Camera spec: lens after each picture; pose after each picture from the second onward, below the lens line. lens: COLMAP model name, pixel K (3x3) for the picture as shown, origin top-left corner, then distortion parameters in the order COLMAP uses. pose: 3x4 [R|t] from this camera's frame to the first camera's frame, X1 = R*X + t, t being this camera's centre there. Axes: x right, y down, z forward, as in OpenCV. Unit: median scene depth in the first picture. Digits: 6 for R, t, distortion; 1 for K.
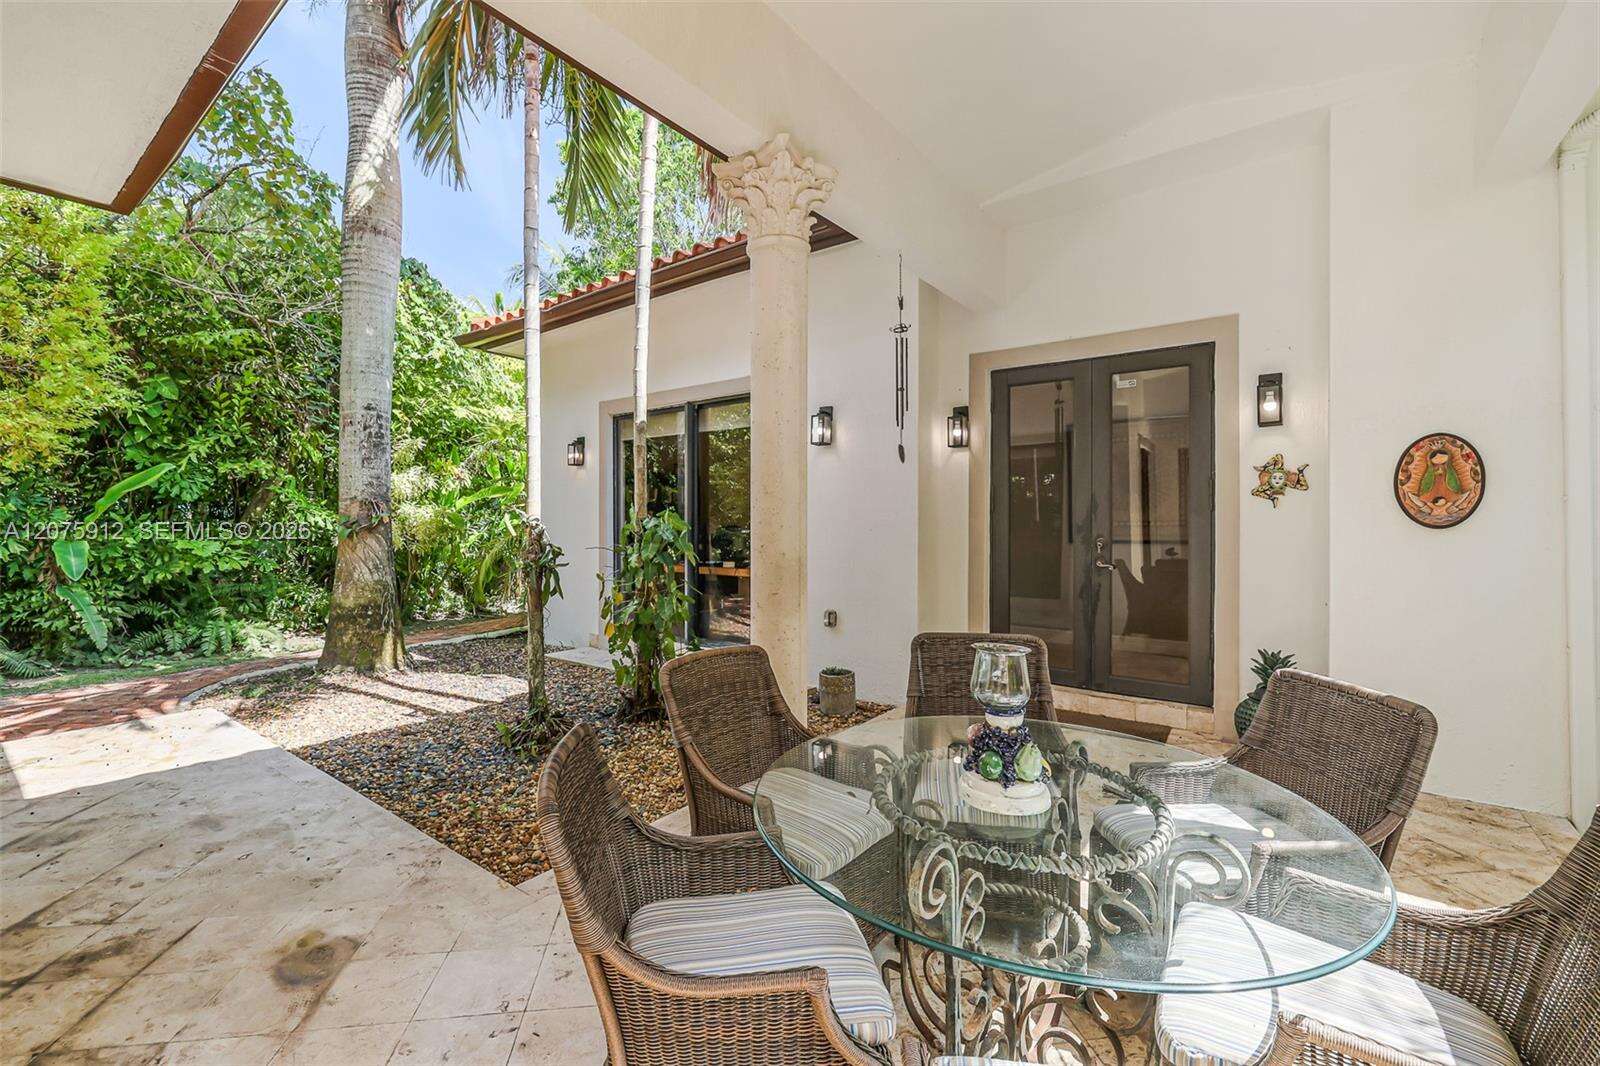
lens RADIAL K [[668.6, 0, 795.3], [0, 668.6, 518.6], [0, 0, 1]] dist [-0.002938, -0.000087]
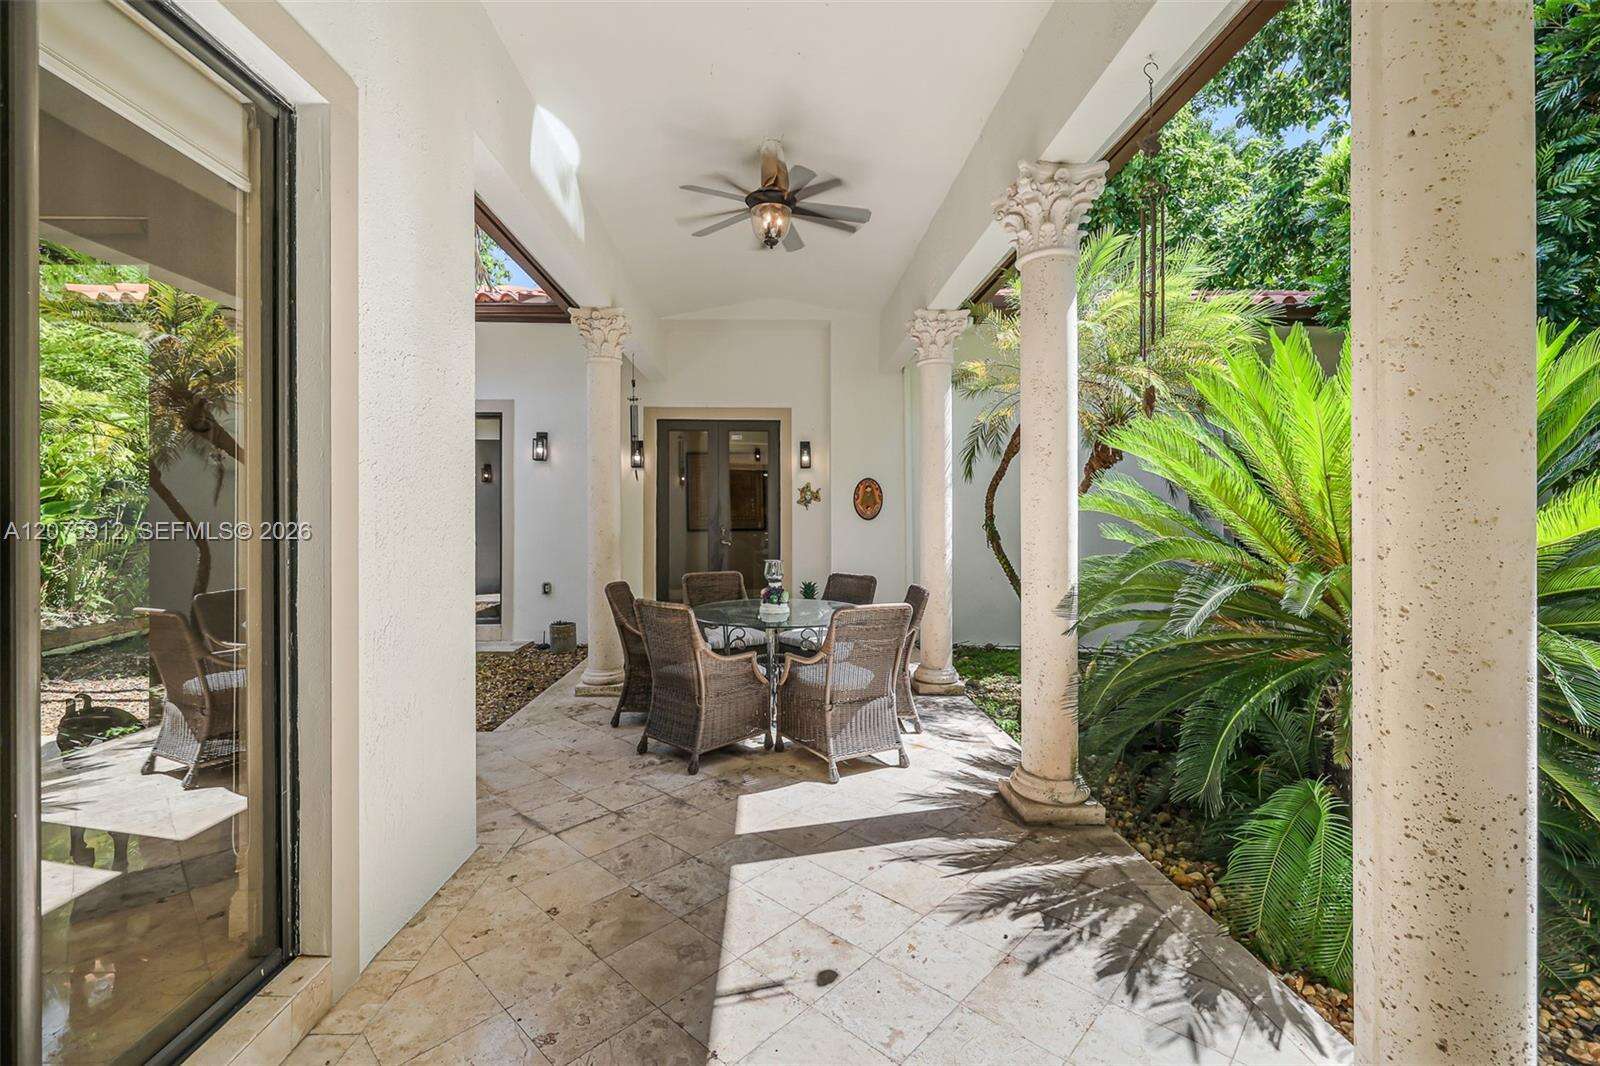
lens RADIAL K [[668.6, 0, 801.1], [0, 668.6, 526.2], [0, 0, 1]] dist [-0.002938, -0.000087]
pose [[0.771120, -0.012421, 0.636568, -0.528078], [-0.002572, 0.999741, 0.022623, -0.012459], [-0.636684, -0.019082, 0.770888, -0.488207]]
